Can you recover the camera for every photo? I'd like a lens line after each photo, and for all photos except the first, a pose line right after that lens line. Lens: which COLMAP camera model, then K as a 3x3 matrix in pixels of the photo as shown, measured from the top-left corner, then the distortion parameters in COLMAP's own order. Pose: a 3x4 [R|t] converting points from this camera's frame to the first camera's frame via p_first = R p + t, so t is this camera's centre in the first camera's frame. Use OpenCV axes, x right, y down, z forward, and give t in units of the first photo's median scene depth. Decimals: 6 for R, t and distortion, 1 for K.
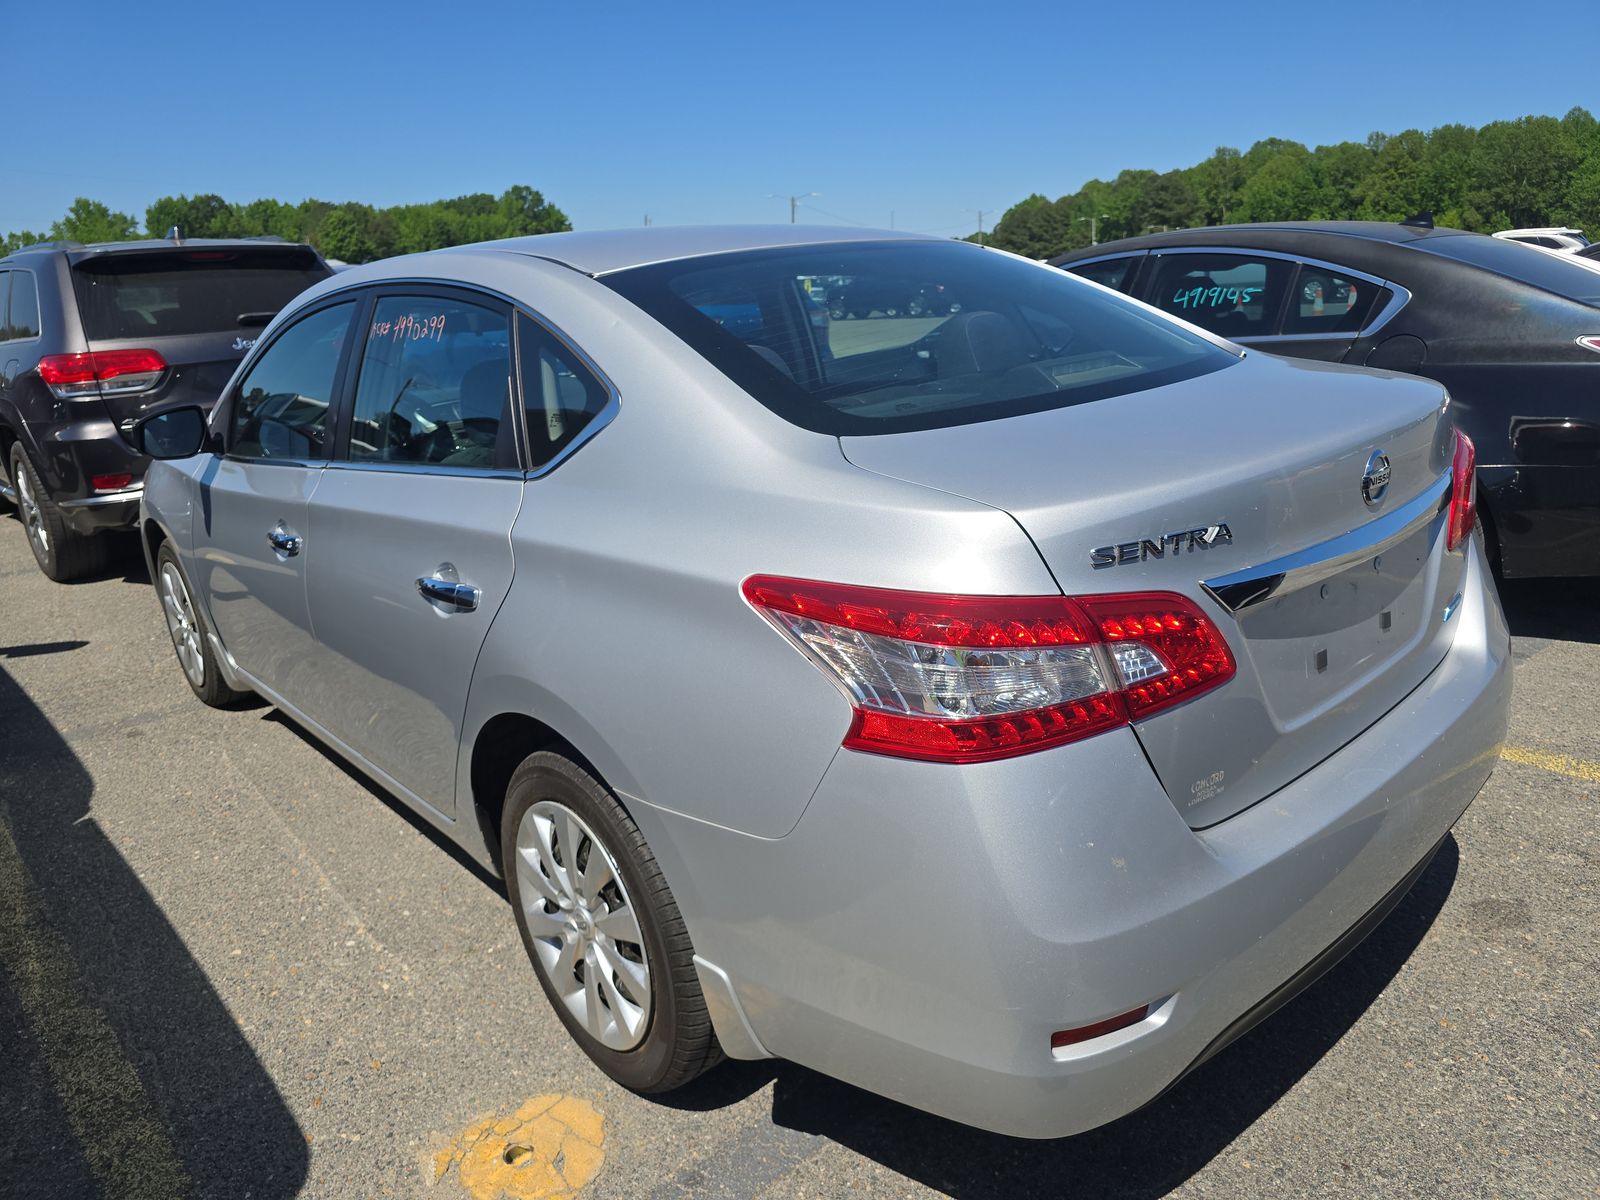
lens RADIAL K [[1094.8, 0, 801.7], [0, 1094.8, 602.2], [0, 0, 1]] dist [0.010170, -0.009350]
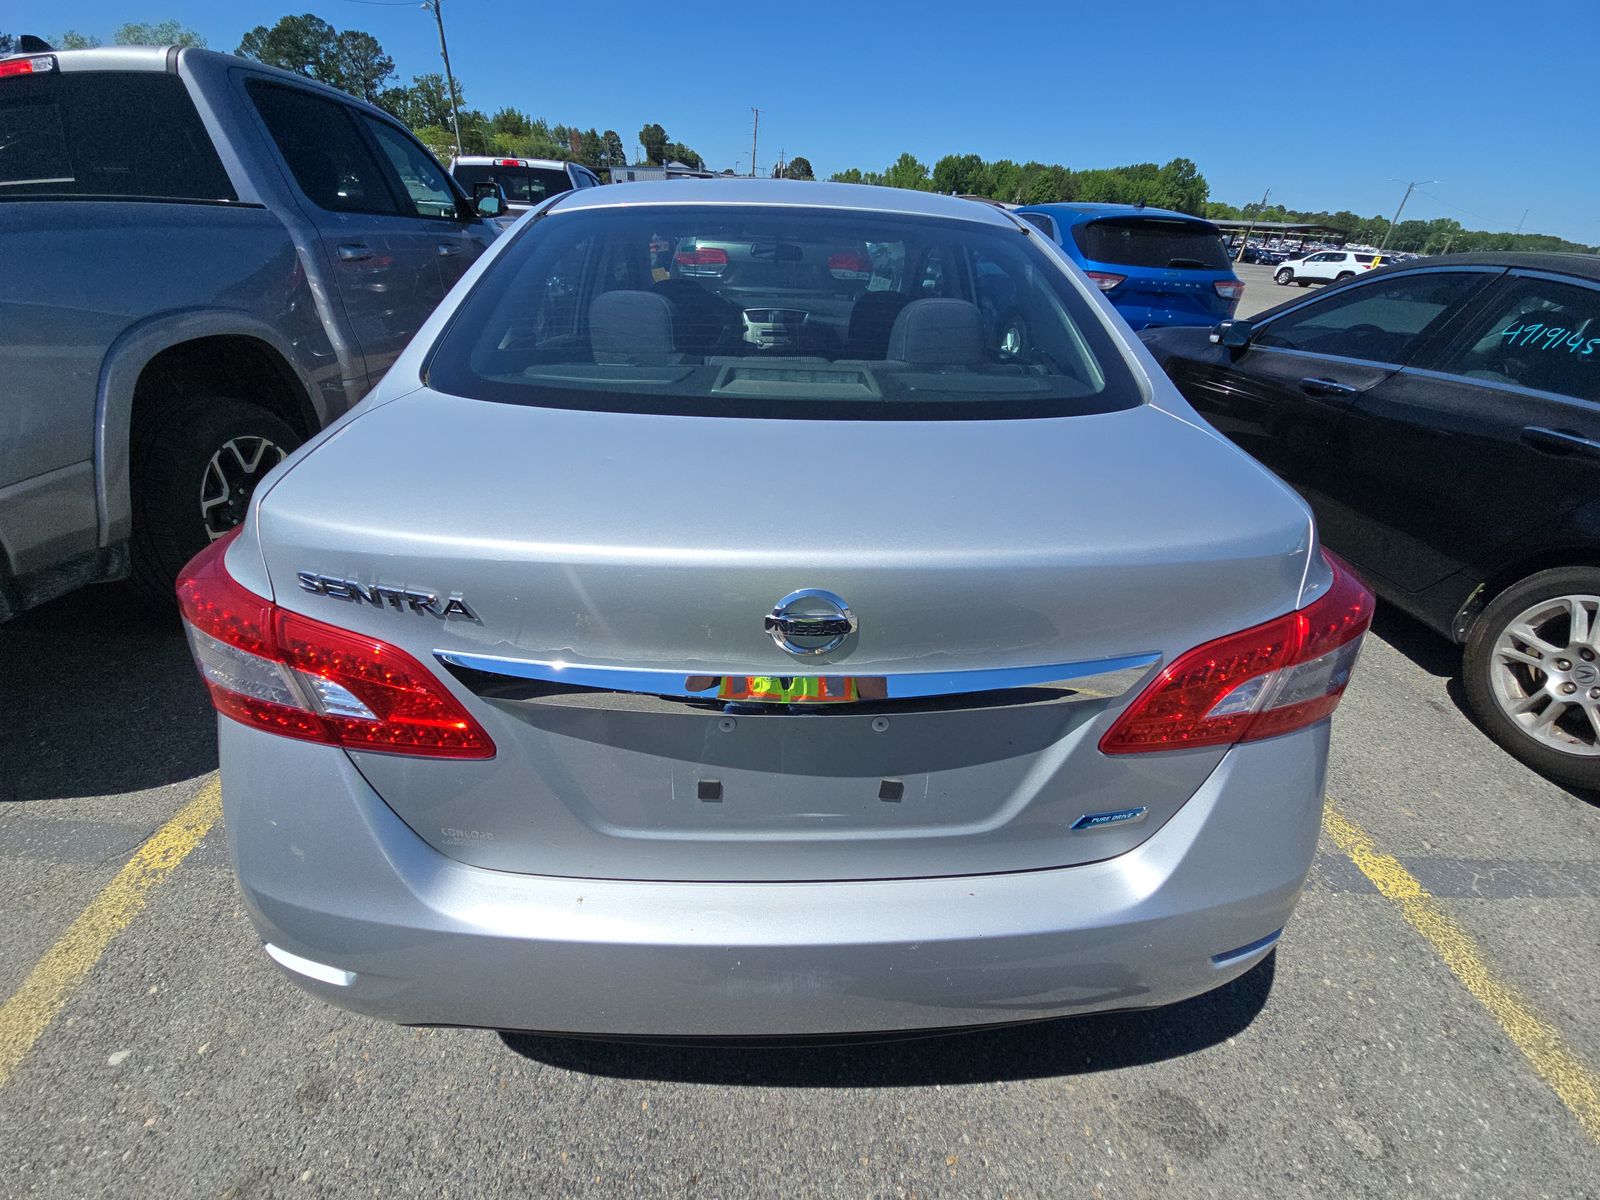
lens RADIAL K [[651.2, 0, 801.3], [0, 651.2, 596.9], [0, 0, 1]] dist [0.001863, -0.003626]
pose [[0.763209, 0.396181, -0.510444, 0.241805], [-0.266588, 0.912673, 0.309772, -0.087208], [0.588594, -0.100343, 0.802177, 0.214315]]
